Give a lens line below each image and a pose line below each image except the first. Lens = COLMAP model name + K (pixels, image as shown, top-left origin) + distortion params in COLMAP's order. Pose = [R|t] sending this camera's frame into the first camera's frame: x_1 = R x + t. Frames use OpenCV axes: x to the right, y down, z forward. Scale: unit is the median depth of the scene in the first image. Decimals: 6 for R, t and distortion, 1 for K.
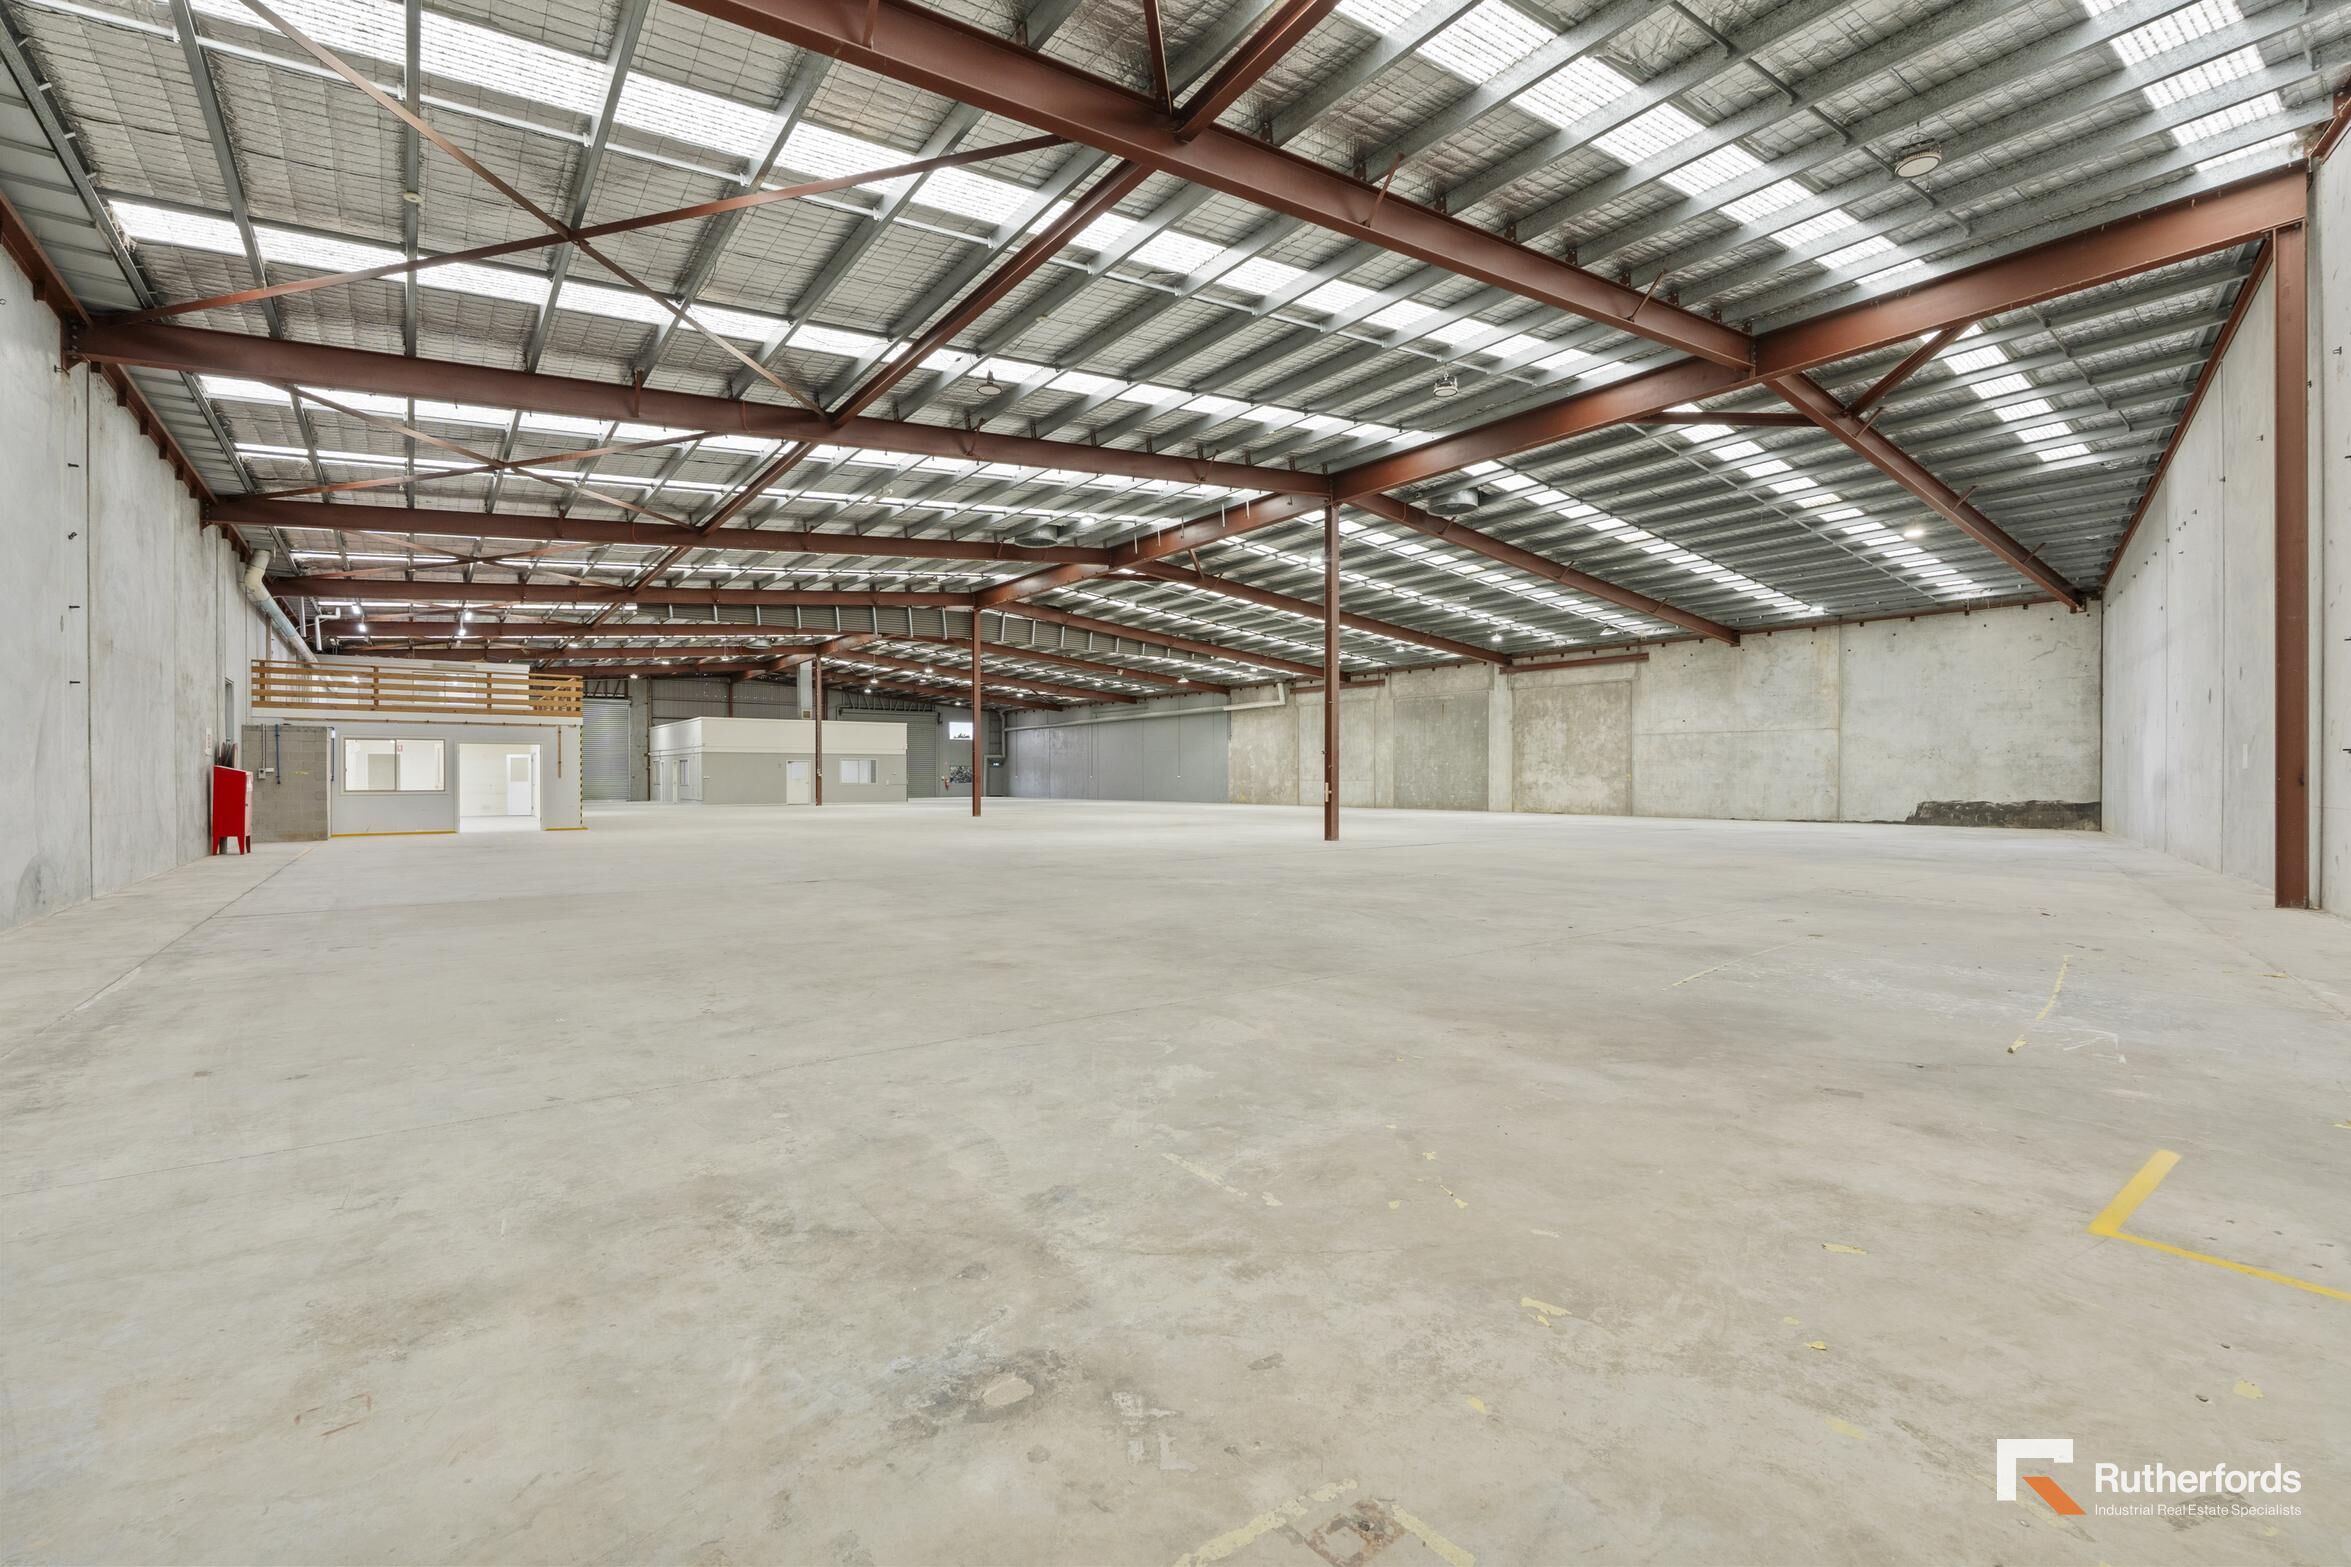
lens RADIAL K [[1019.0, 0, 1181.2], [0, 1019.0, 785.7], [0, 0, 1]] dist [-0.005435, 0.000360]
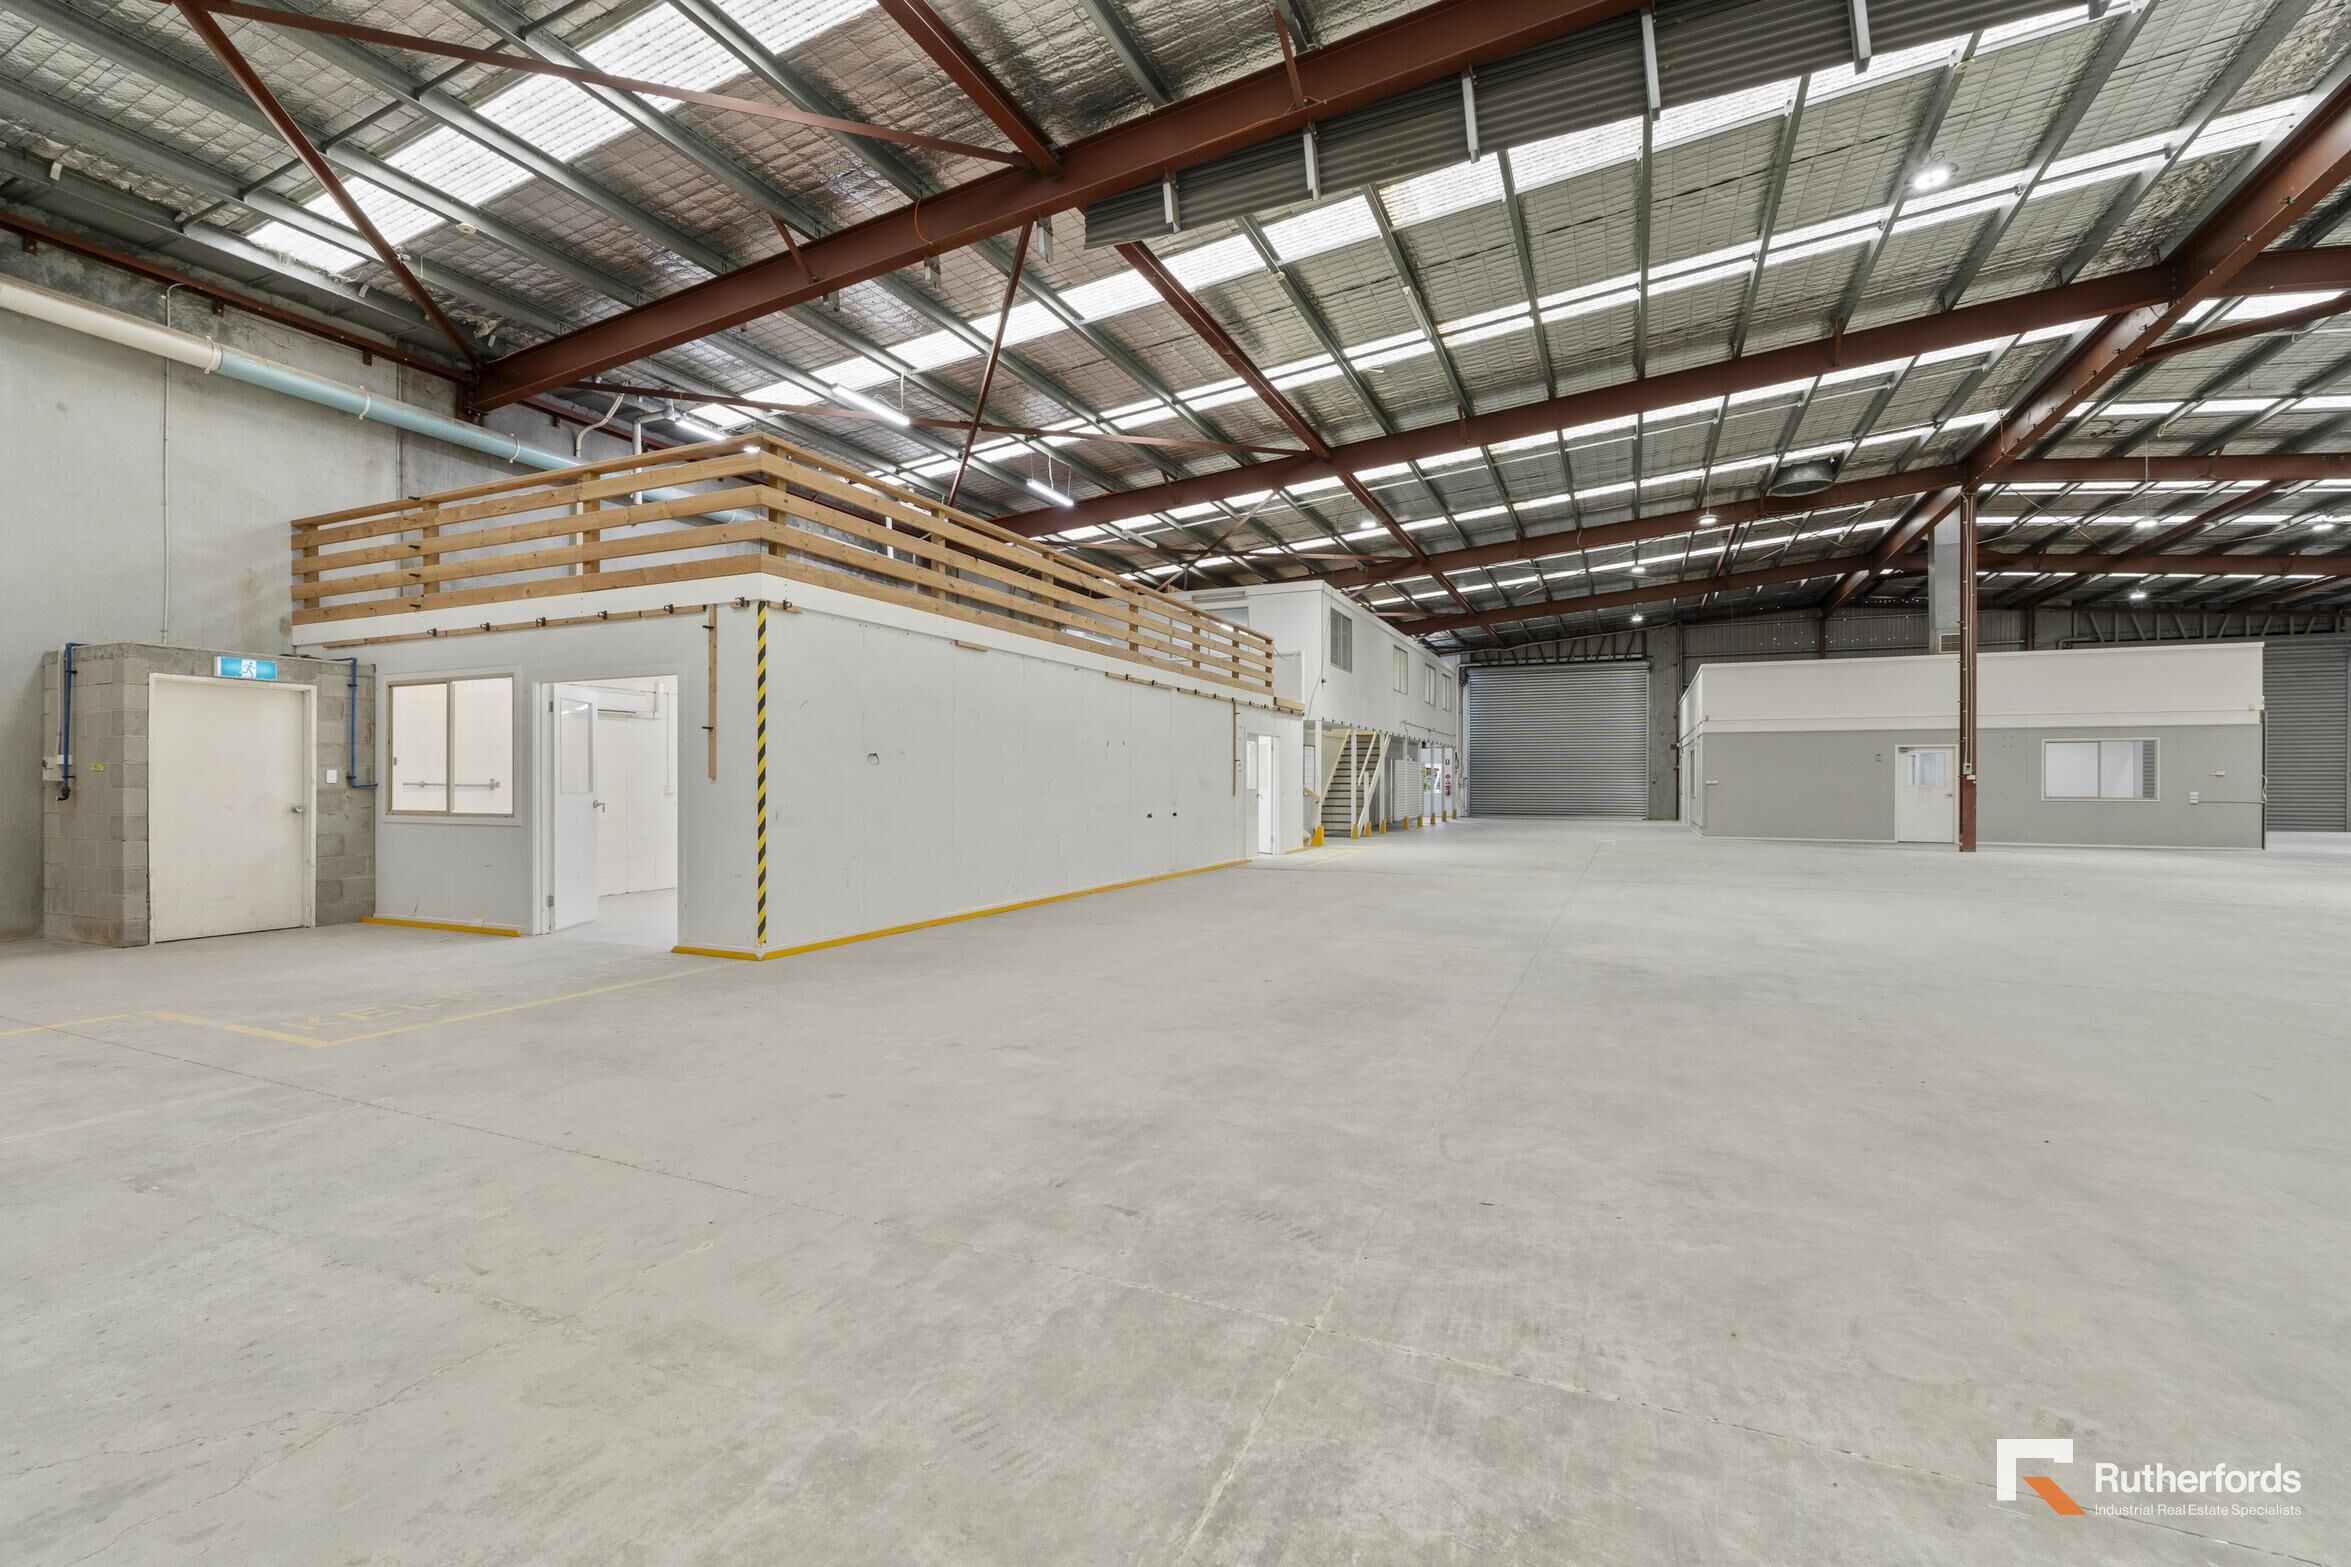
lens RADIAL K [[1019.0, 0, 1181.2], [0, 1019.0, 785.7], [0, 0, 1]] dist [-0.005435, 0.000360]
pose [[0.482674, 0.006321, -0.875777, -0.180116], [-0.010855, 0.999940, 0.001234, -0.005401], [0.875733, 0.008911, 0.482714, 0.627229]]
